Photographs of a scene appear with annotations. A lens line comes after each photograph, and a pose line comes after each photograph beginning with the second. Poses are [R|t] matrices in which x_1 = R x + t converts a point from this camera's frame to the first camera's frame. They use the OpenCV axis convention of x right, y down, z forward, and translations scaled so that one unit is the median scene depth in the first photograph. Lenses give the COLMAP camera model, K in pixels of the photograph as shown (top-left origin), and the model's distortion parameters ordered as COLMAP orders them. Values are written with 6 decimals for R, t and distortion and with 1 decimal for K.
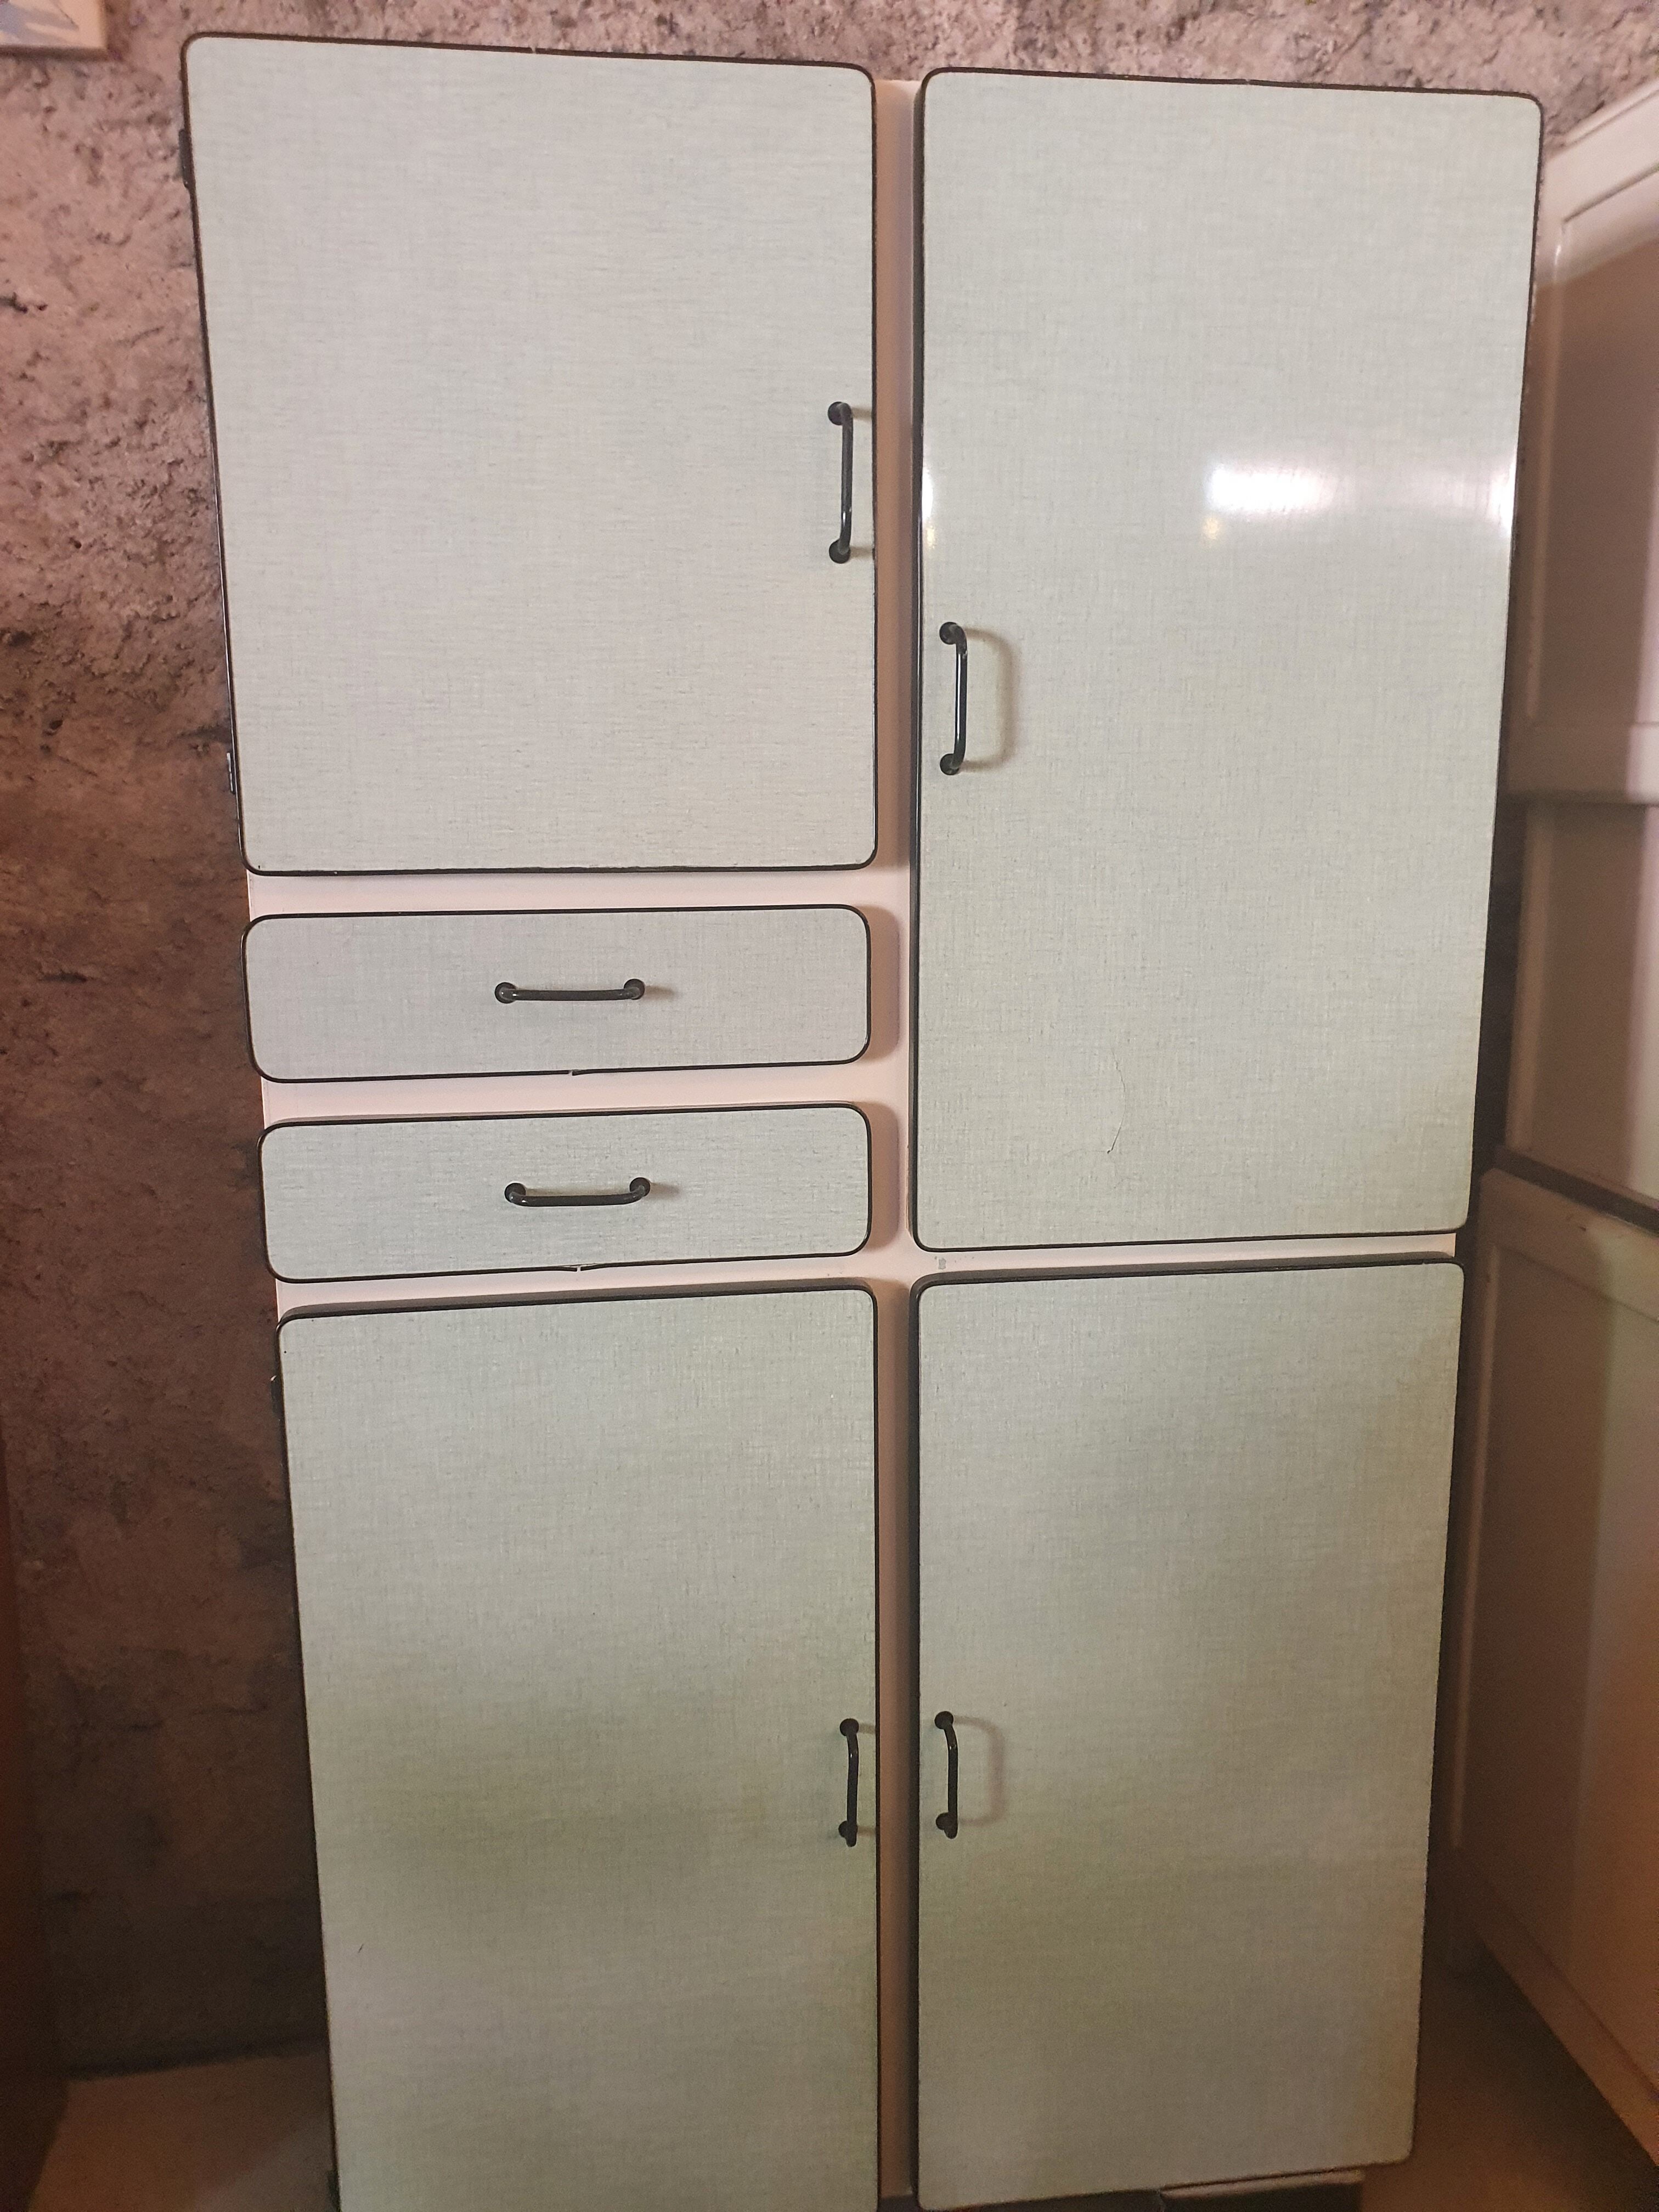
lens RADIAL K [[1745.3, 0, 831.3], [0, 1745.3, 1098.7], [0, 0, 1]] dist [0.051831, -0.056835]
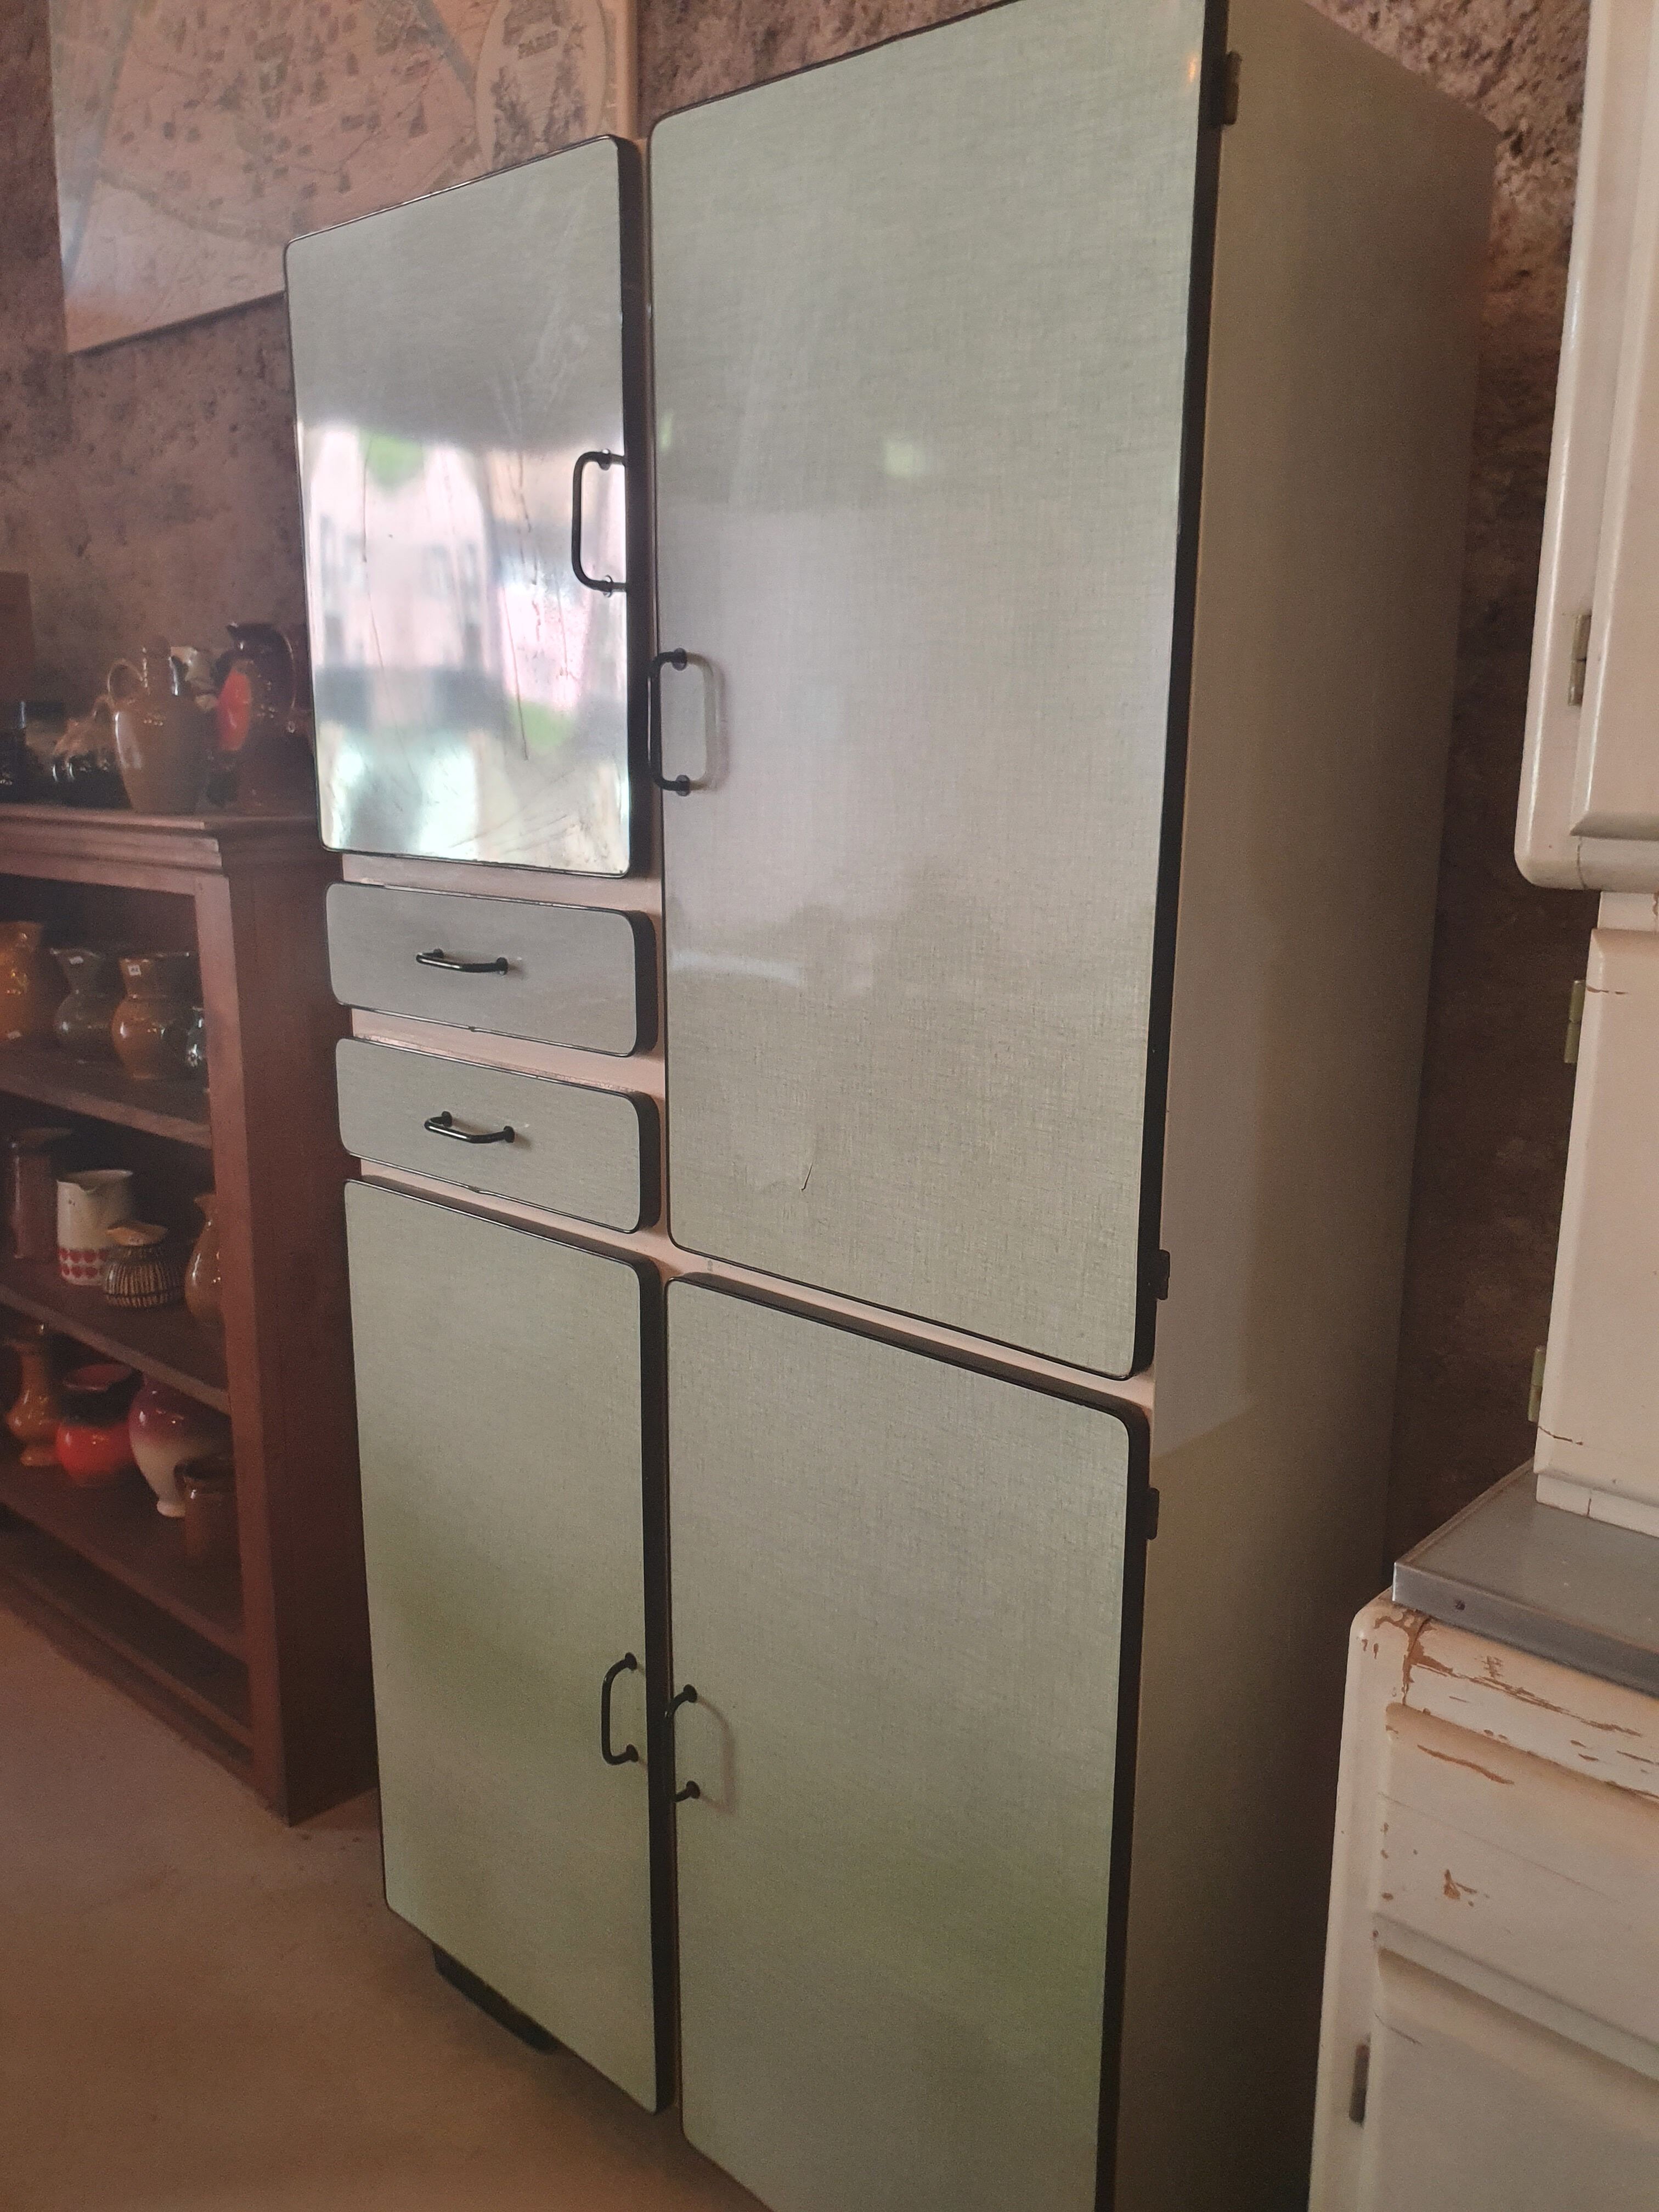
lens RADIAL K [[1745.3, 0, 828.4], [0, 1745.3, 1123.8], [0, 0, 1]] dist [0.051831, -0.056835]
pose [[0.643673, 0.178352, -0.744228, 0.892112], [-0.153677, 0.982779, 0.102607, -0.108675], [0.749712, 0.048325, 0.659998, 0.372801]]
